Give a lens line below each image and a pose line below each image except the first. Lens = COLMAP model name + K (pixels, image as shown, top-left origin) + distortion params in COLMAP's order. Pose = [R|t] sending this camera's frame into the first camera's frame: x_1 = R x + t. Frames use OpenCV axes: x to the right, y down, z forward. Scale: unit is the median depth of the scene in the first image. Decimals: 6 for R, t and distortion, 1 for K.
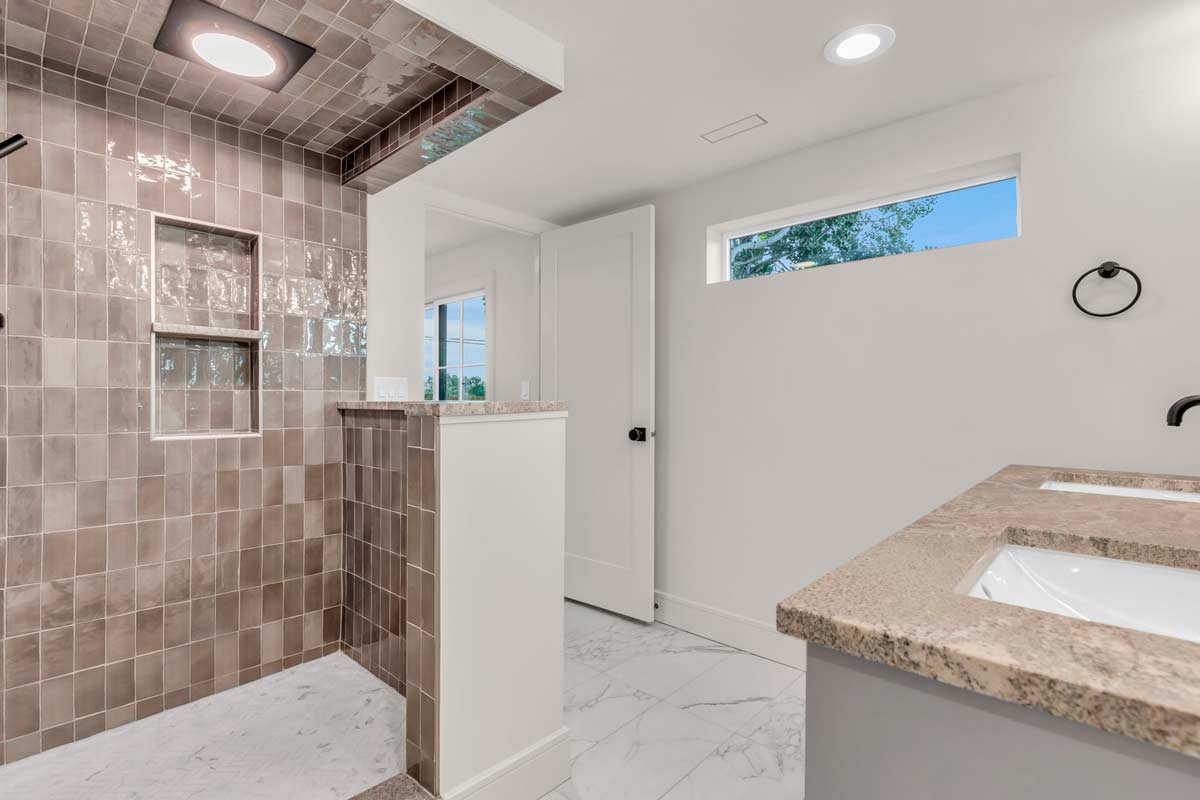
lens RADIAL K [[563.3, 0, 597.9], [0, 563.3, 400.4], [0, 0, 1]] dist [0.000553, -0.000003]
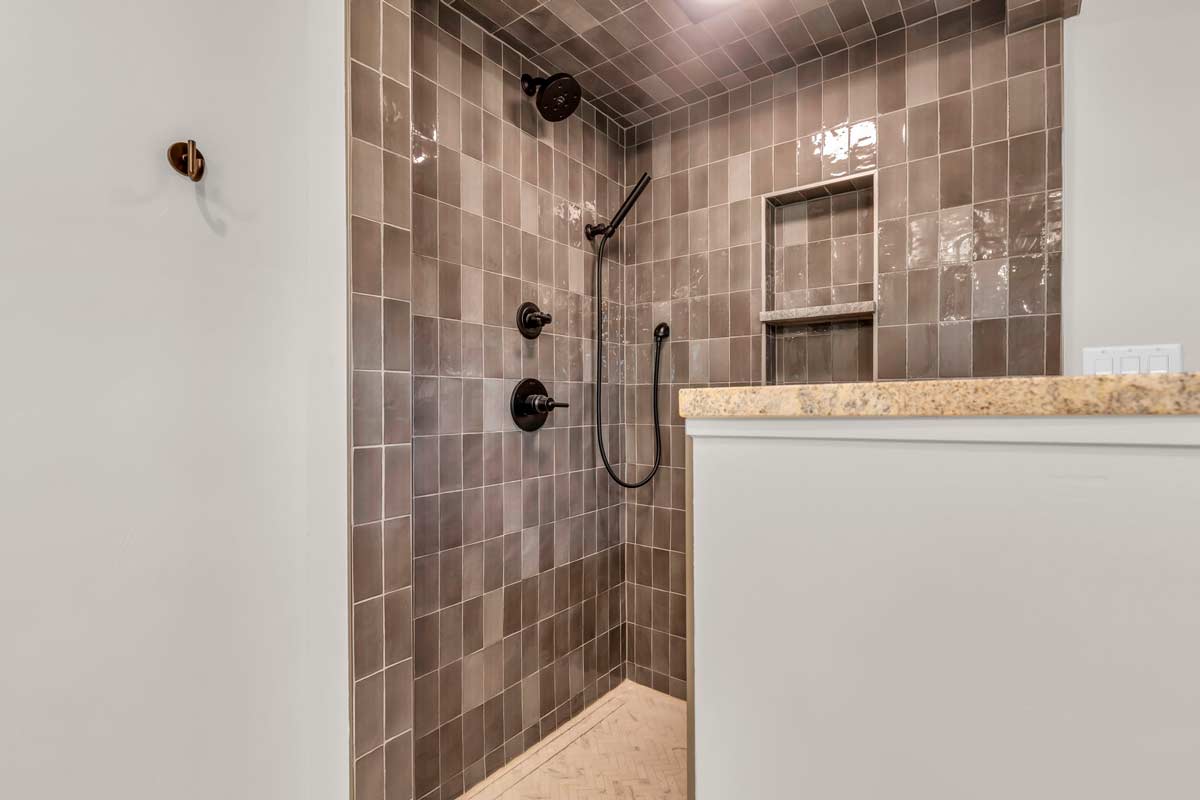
lens RADIAL K [[563.3, 0, 597.9], [0, 563.3, 400.4], [0, 0, 1]] dist [0.000553, -0.000003]
pose [[0.123695, -0.001286, -0.992319, 0.105258], [0.009428, 0.999956, -0.000121, 0.007399], [0.992276, -0.009341, 0.123701, 0.558526]]
